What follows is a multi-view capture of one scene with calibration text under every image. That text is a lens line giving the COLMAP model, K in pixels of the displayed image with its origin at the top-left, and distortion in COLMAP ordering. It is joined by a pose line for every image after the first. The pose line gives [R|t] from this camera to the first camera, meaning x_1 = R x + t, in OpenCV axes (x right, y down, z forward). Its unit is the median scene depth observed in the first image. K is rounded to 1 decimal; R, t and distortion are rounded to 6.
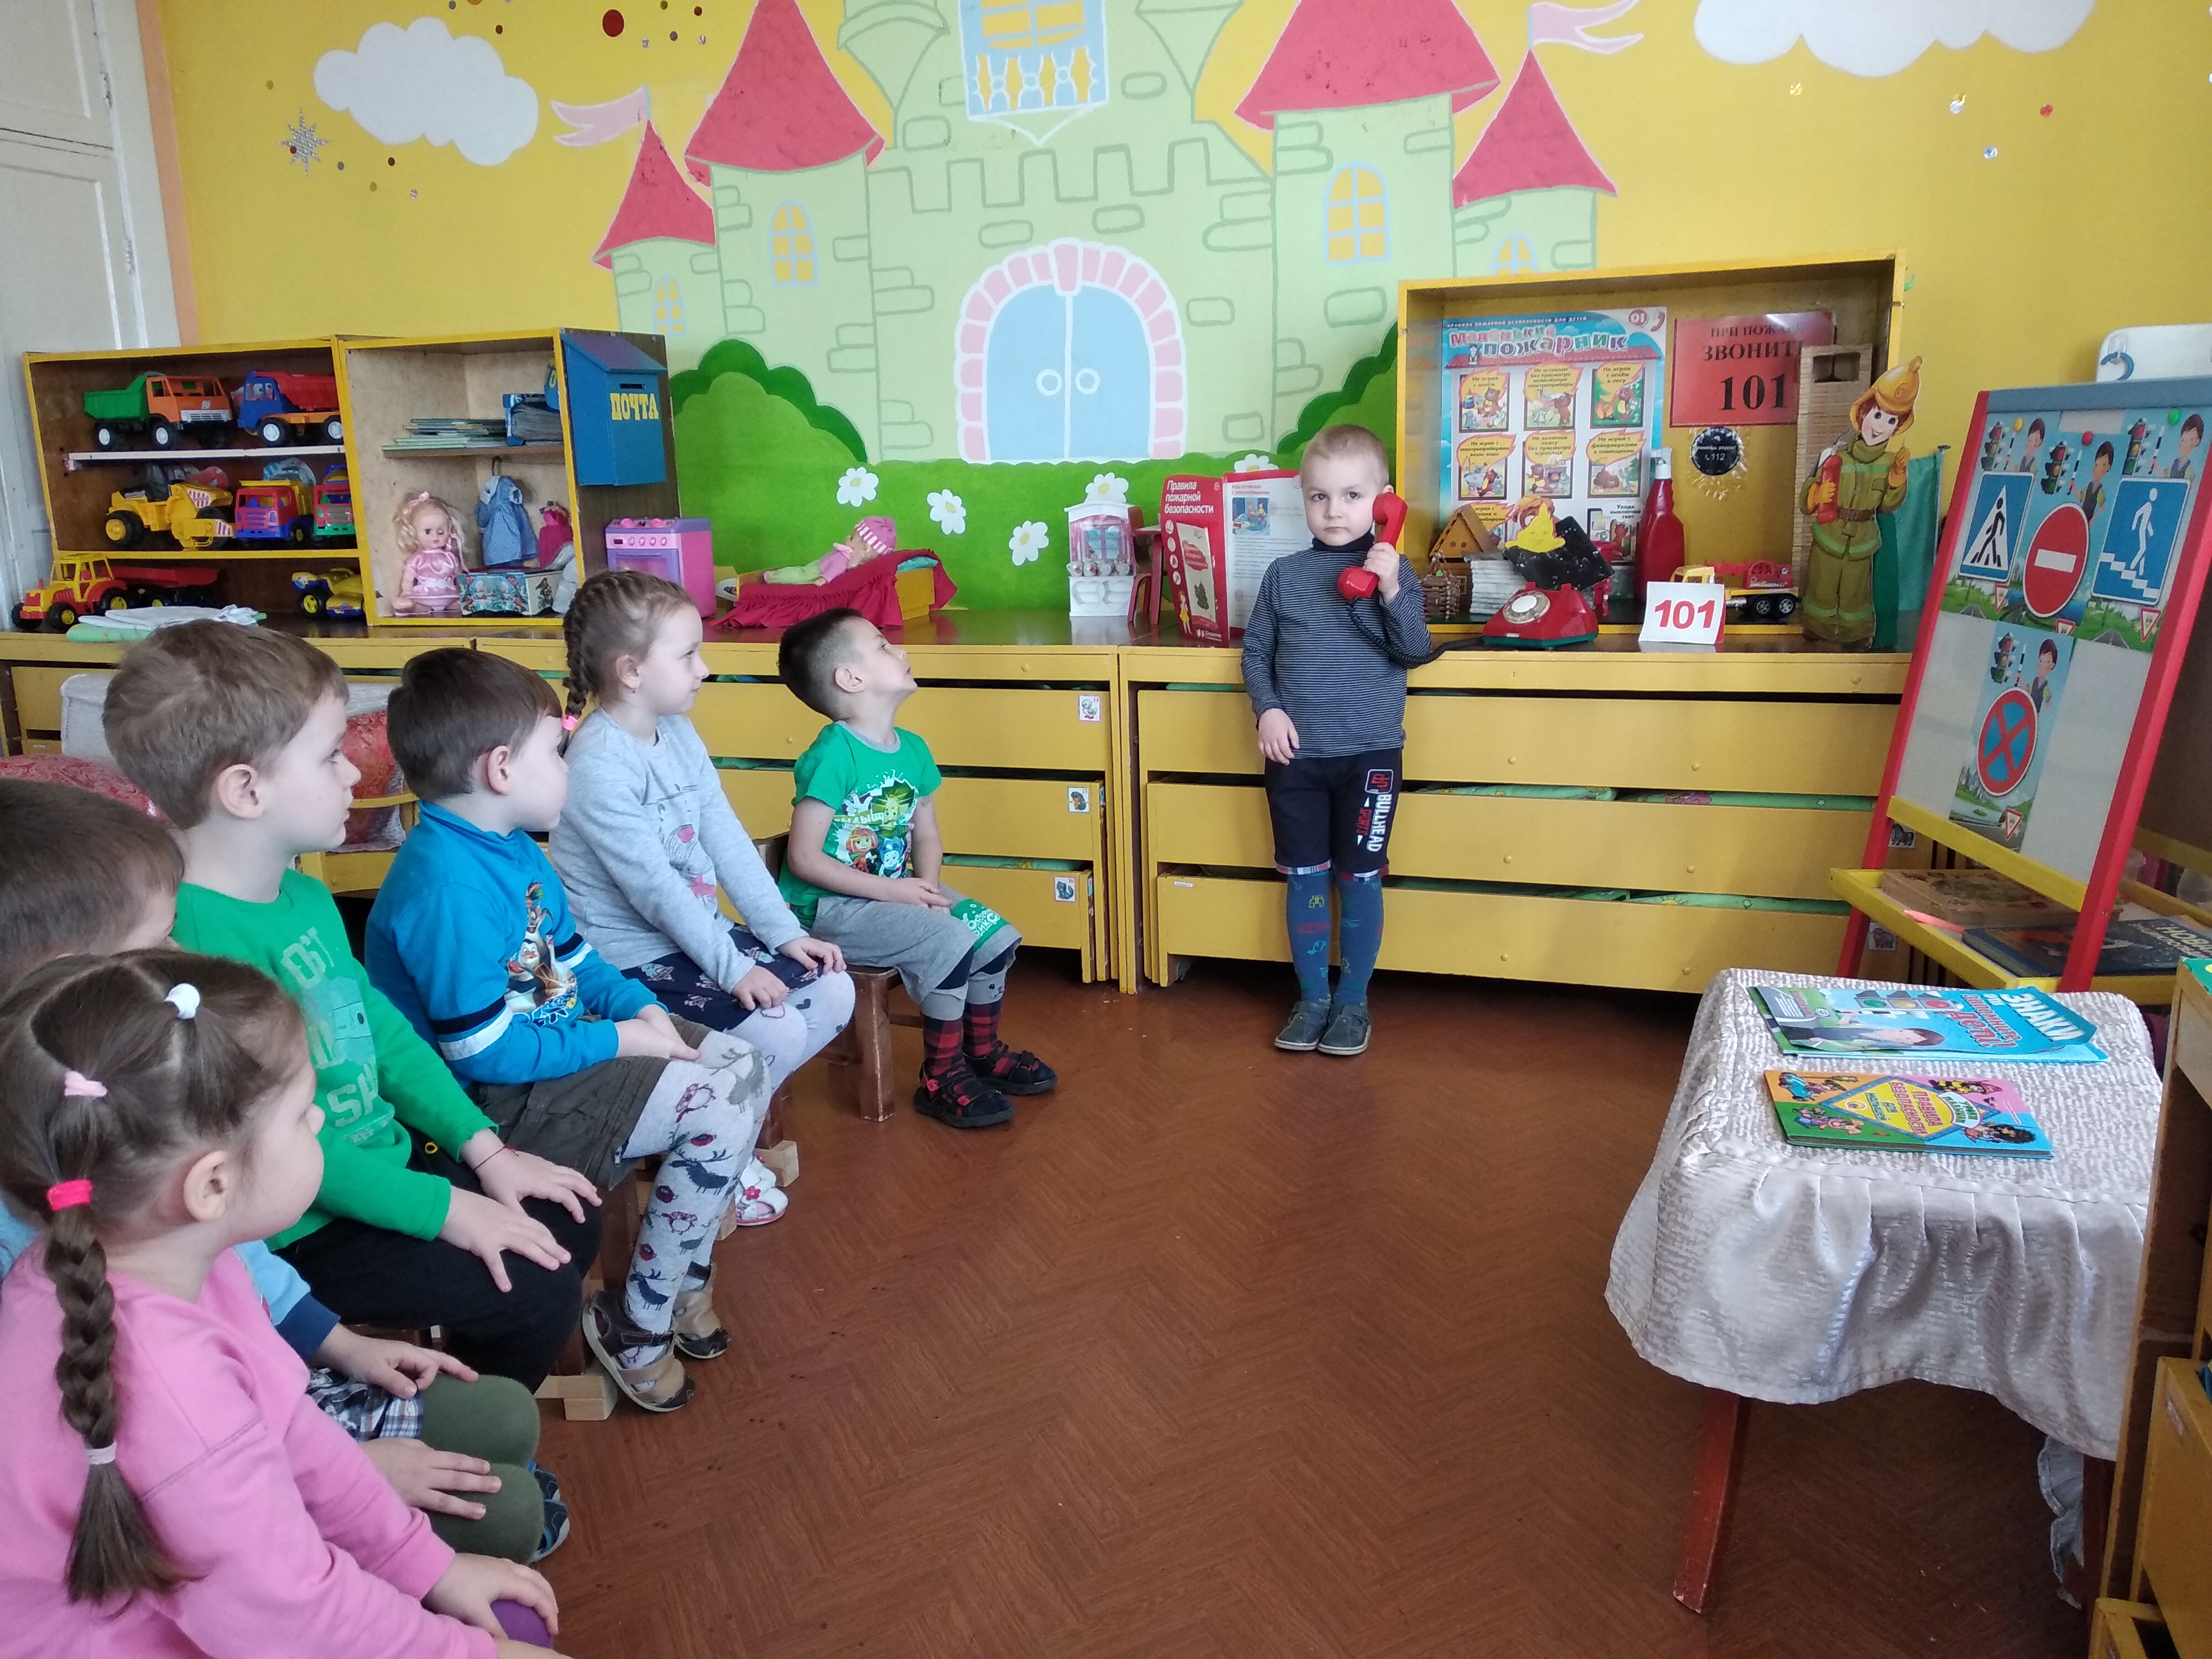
lens RADIAL K [[1766.4, 0, 1113.8], [0, 1766.4, 826.8], [0, 0, 1]] dist [0.040186, -0.038178]
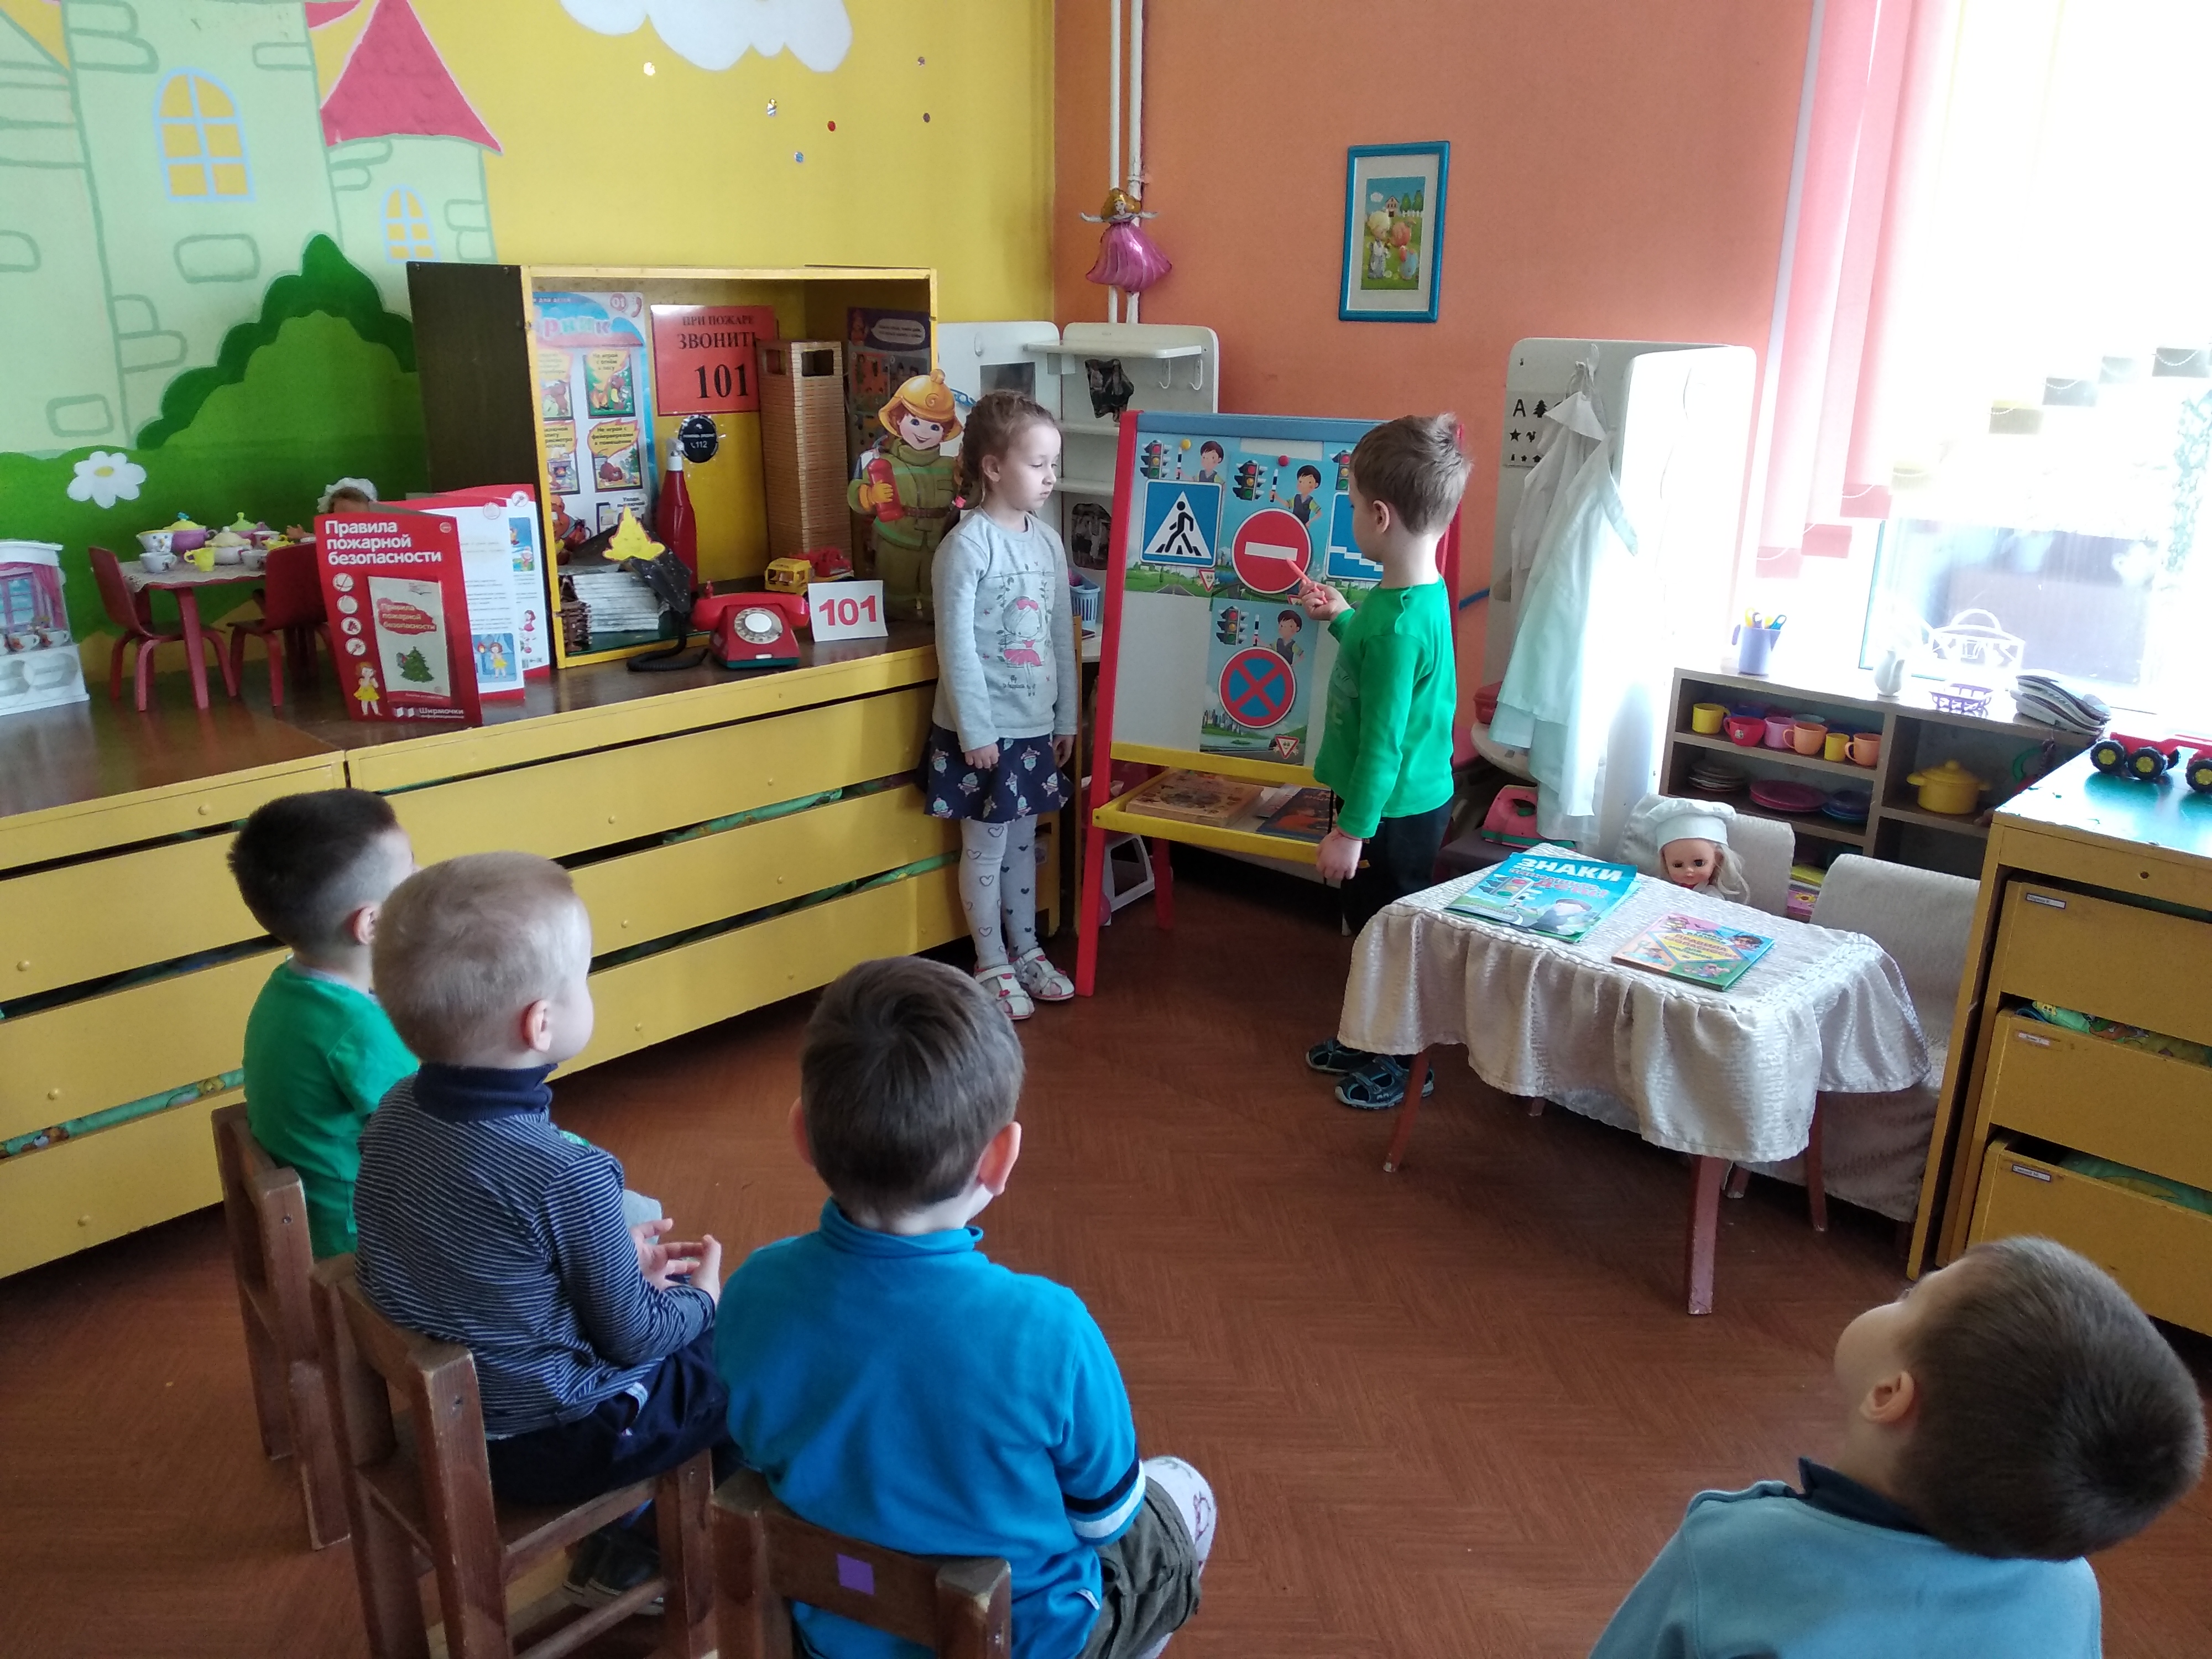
lens RADIAL K [[1766.4, 0, 1114.5], [0, 1766.4, 842.5], [0, 0, 1]] dist [0.040186, -0.038178]
pose [[0.403628, -0.255312, 0.878579, -0.508017], [0.169047, 0.964553, 0.202633, -0.152487], [-0.899170, 0.066733, 0.432480, 0.359325]]
